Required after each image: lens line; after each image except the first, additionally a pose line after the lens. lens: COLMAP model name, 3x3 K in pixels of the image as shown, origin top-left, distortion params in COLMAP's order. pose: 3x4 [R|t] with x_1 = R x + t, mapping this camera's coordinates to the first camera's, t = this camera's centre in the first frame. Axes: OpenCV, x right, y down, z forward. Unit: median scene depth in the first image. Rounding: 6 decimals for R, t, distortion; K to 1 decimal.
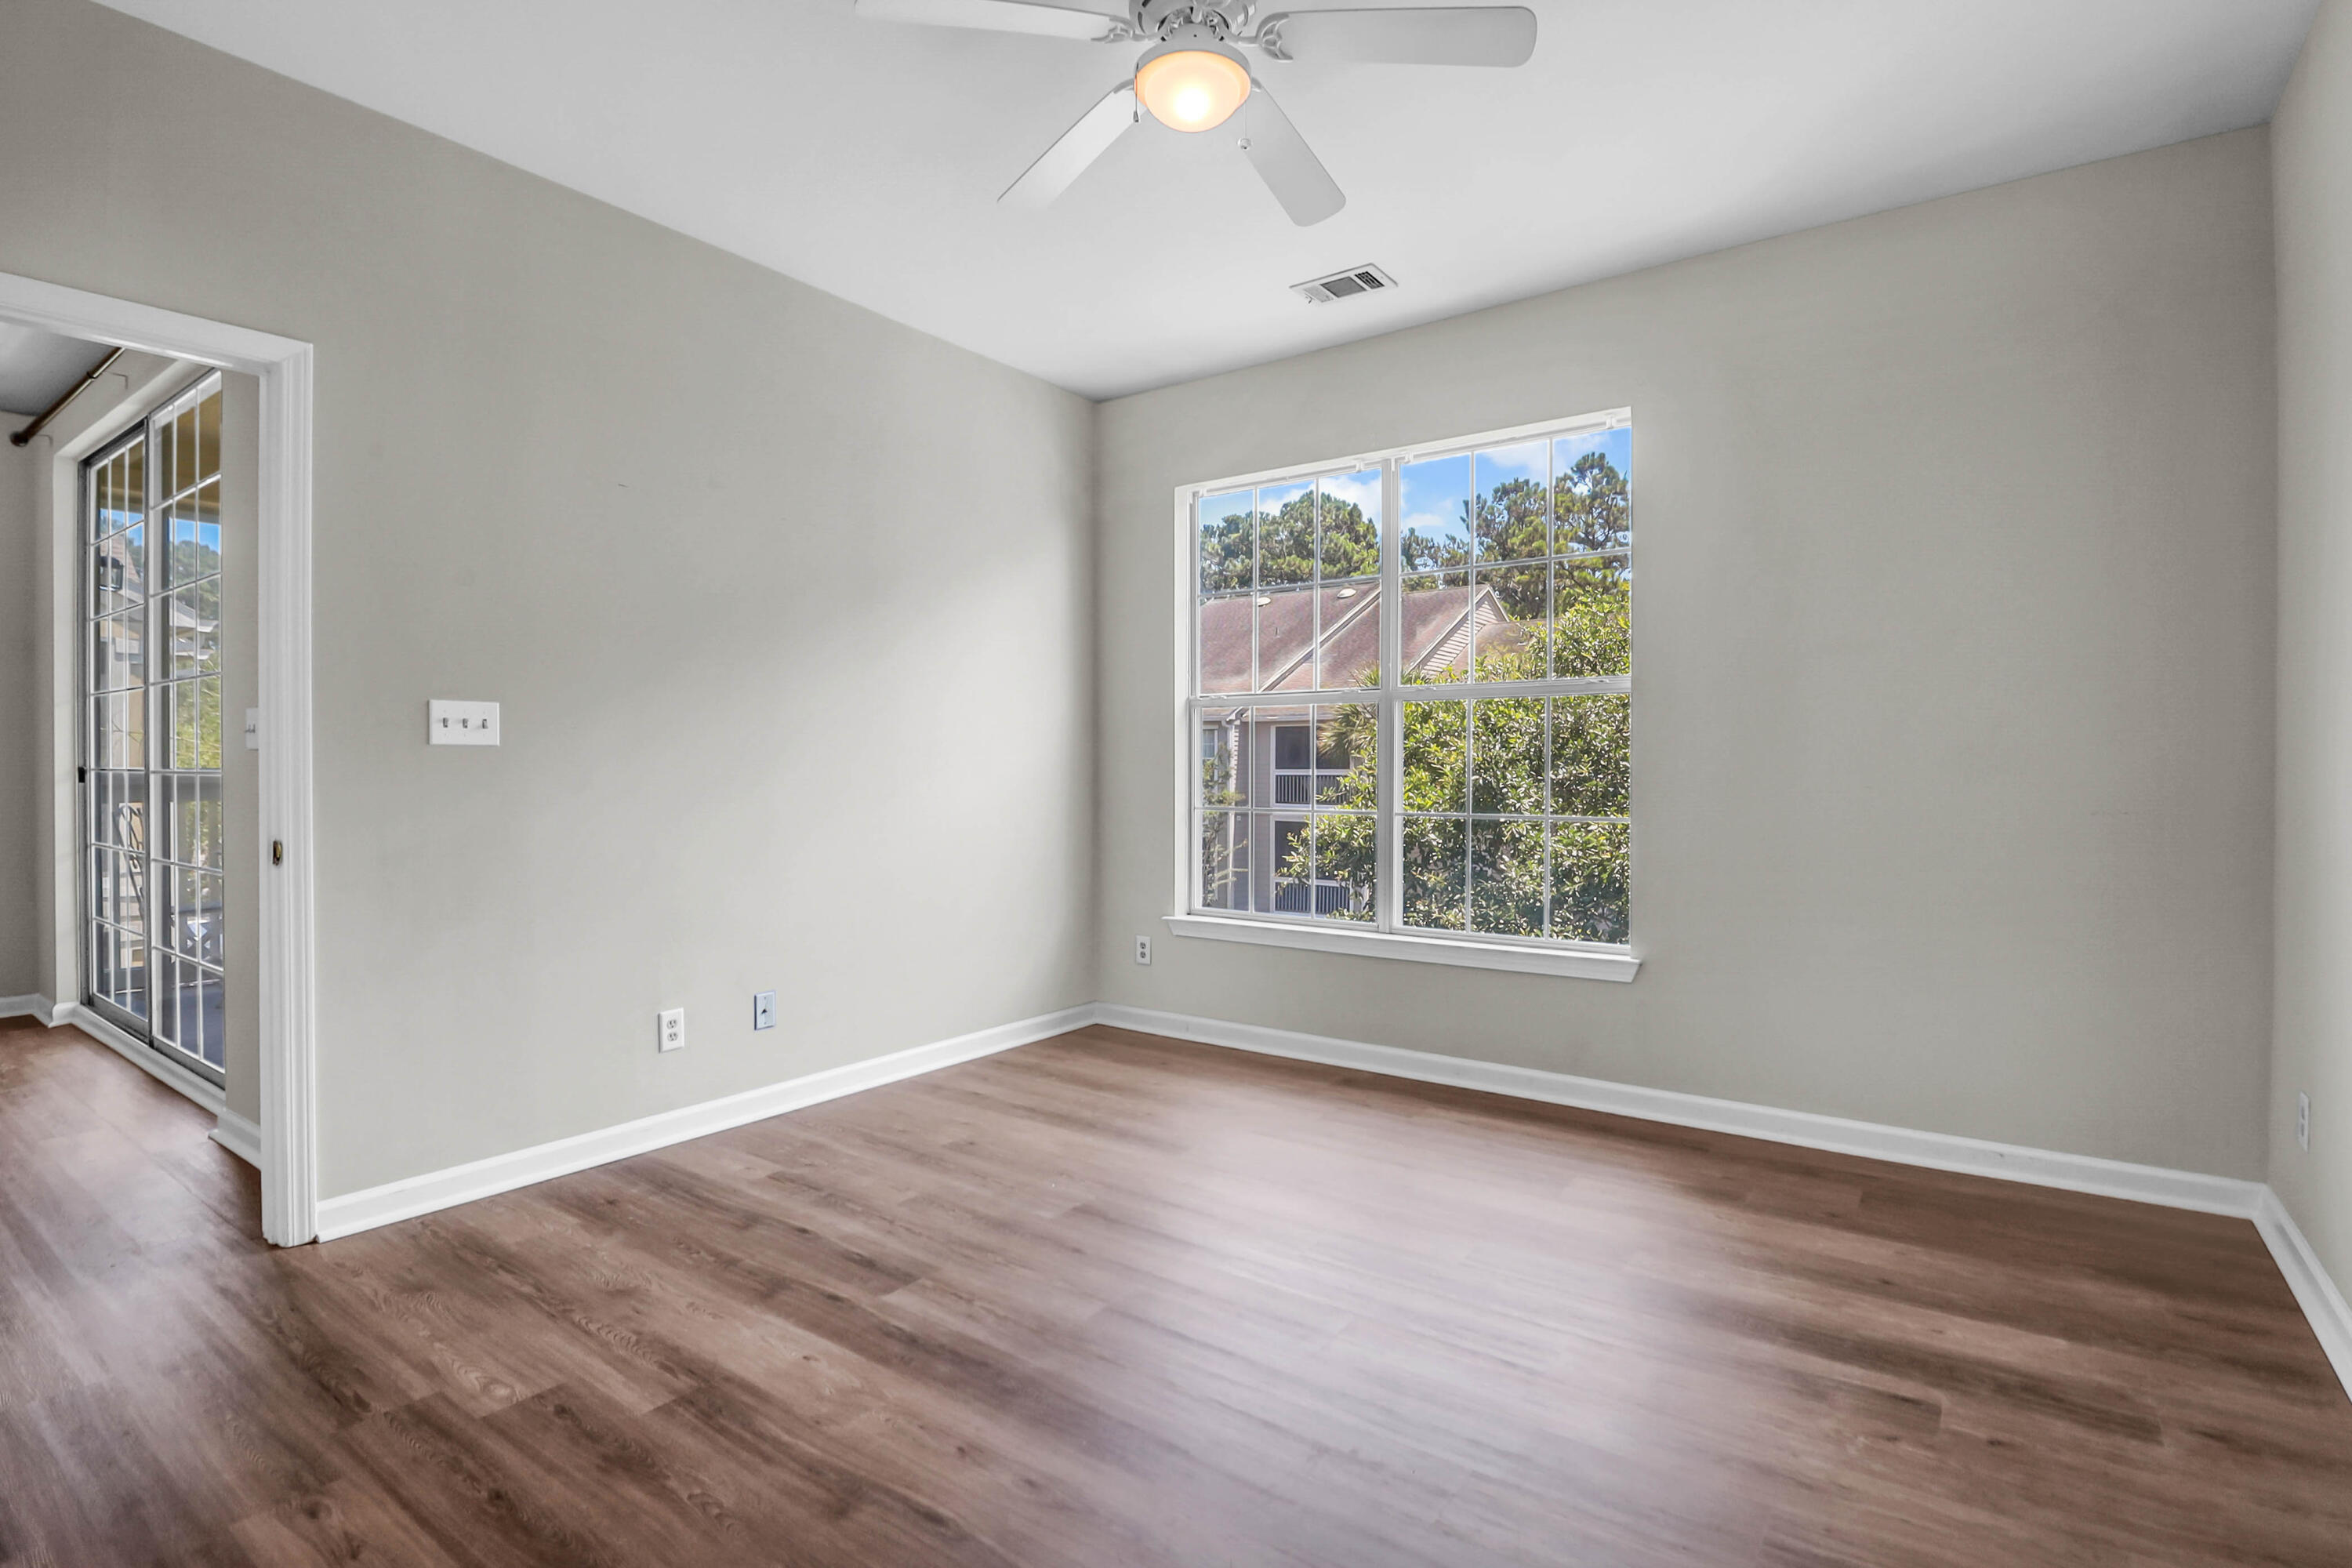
lens RADIAL K [[1112.1, 0, 1180.8], [0, 1112.1, 780.2], [0, 0, 1]] dist [-0.003290, -0.012856]
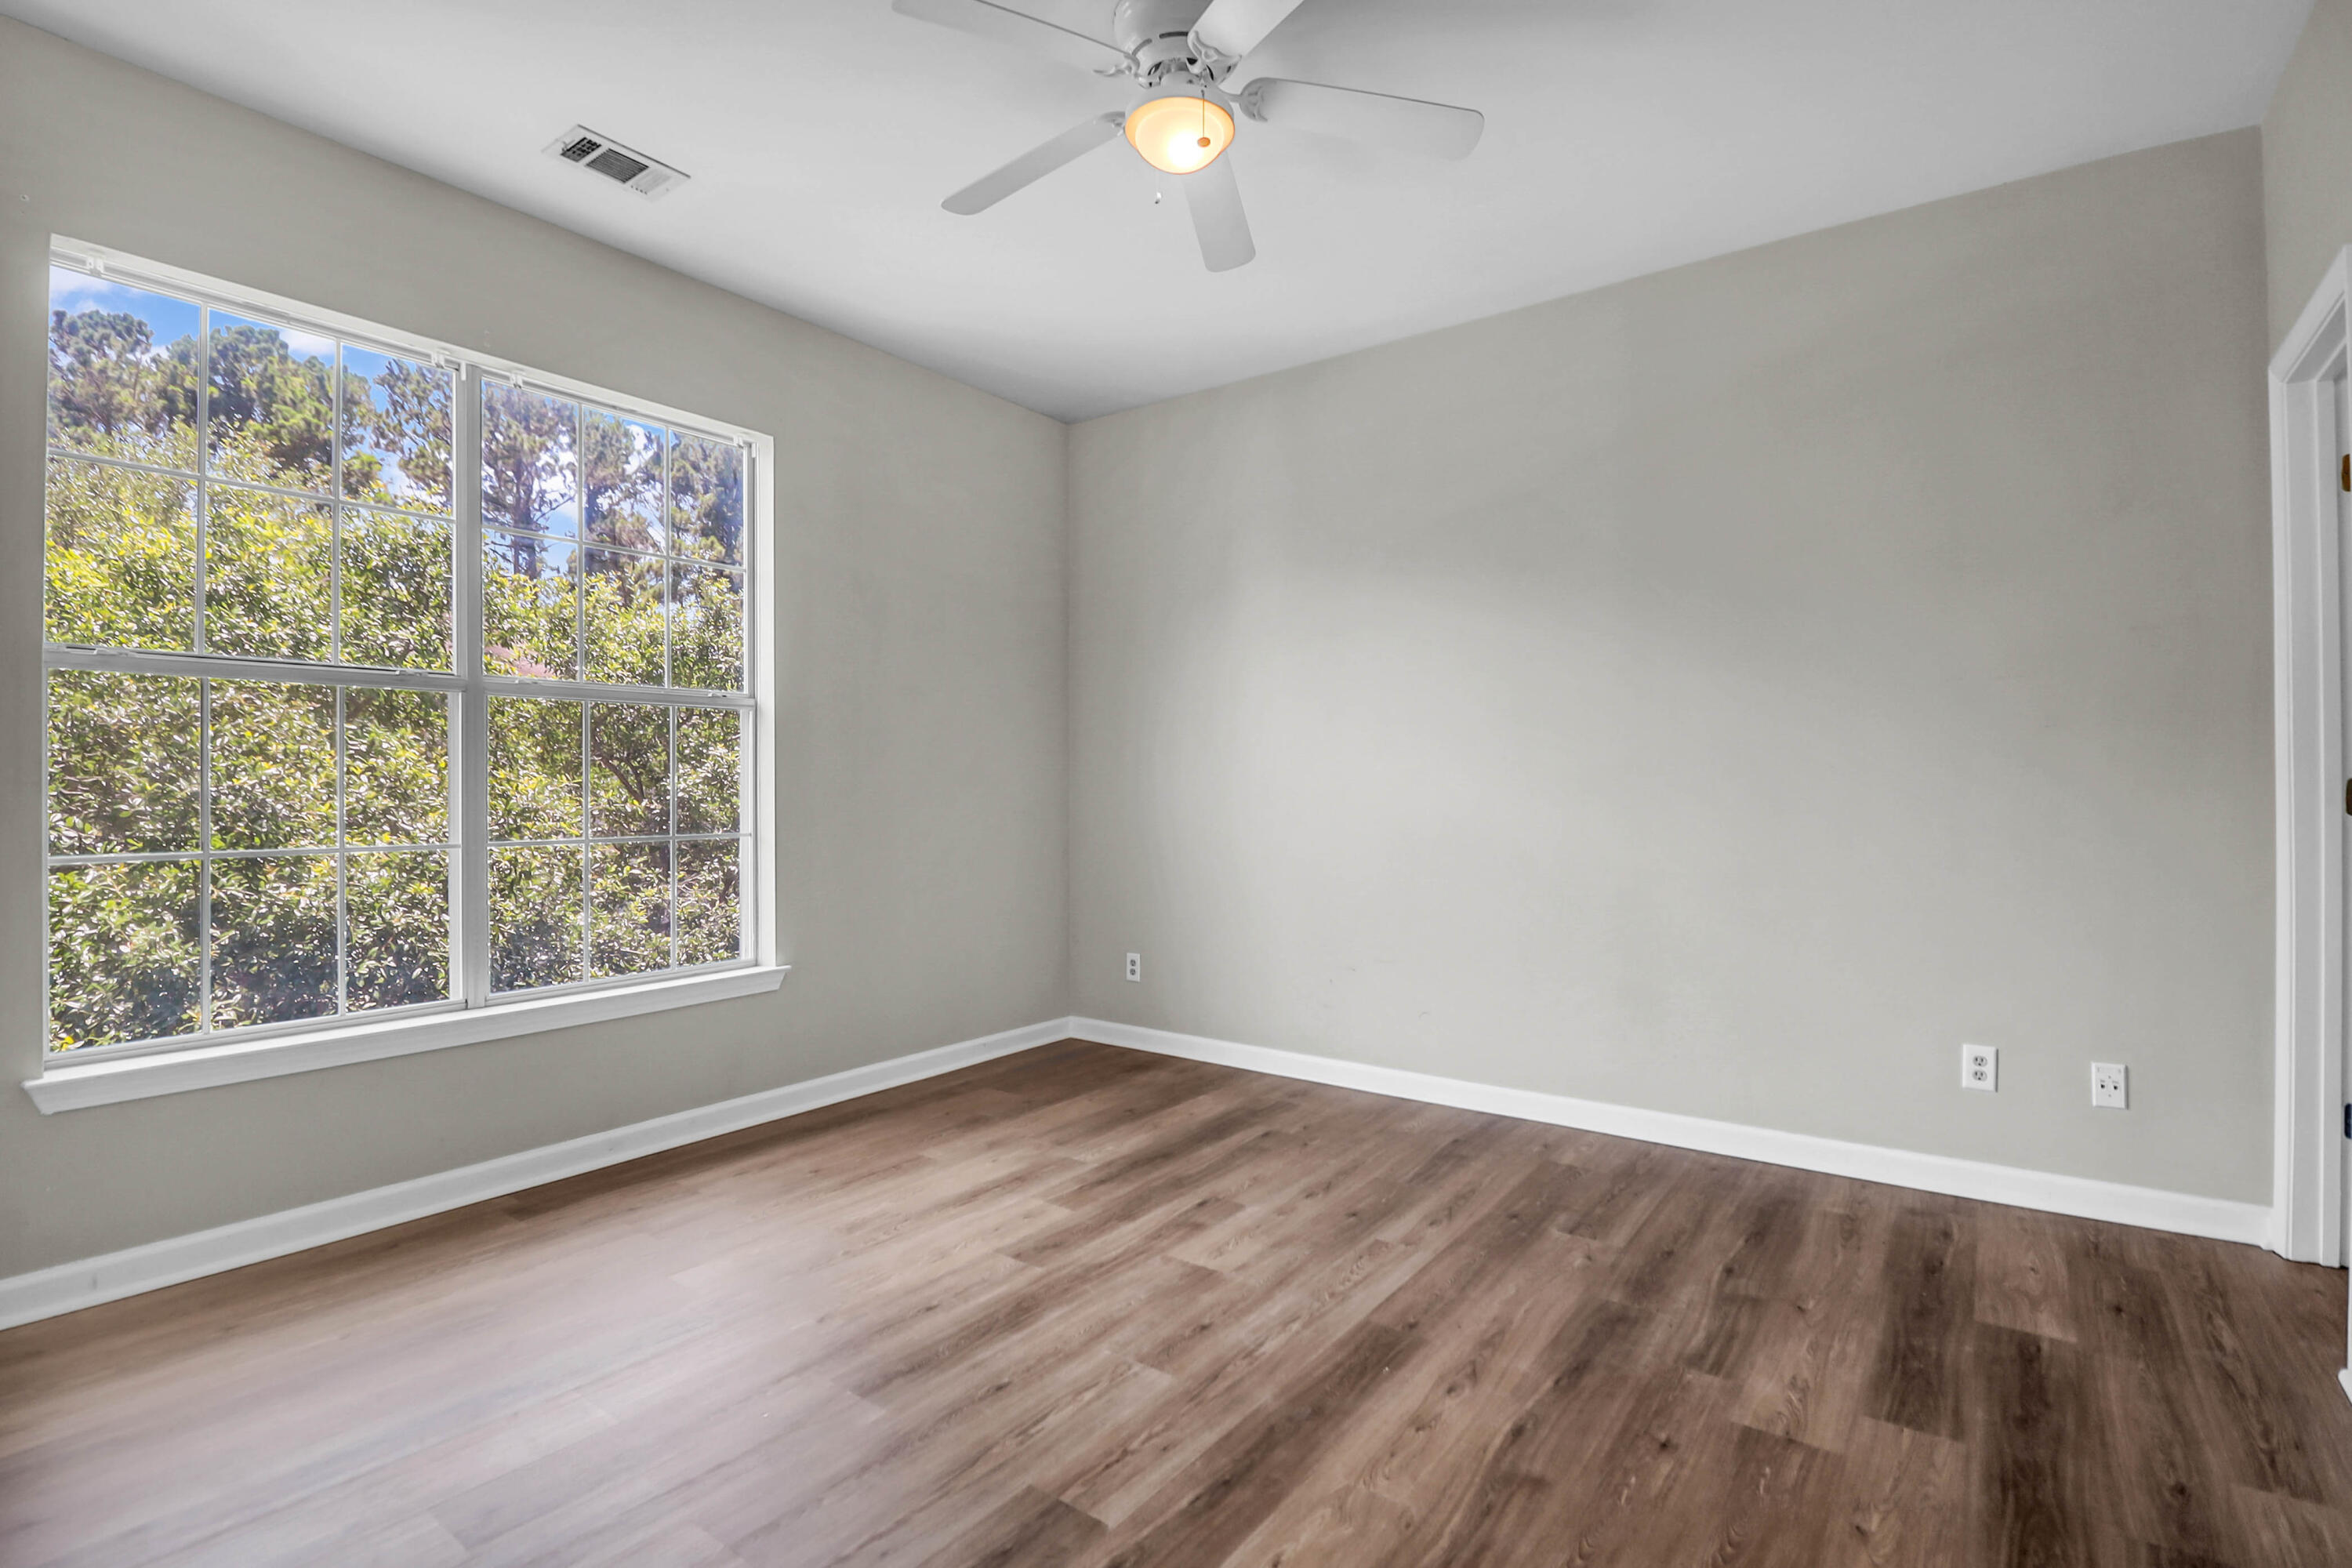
lens RADIAL K [[1103.0, 0, 1193.8], [0, 1103.0, 781.2], [0, 0, 1]] dist [-0.001194, -0.014288]
pose [[0.007267, 0.001566, 0.999972, -0.947163], [0.012536, 0.999920, -0.001657, -0.008993], [-0.999895, 0.012547, 0.007247, 0.911600]]
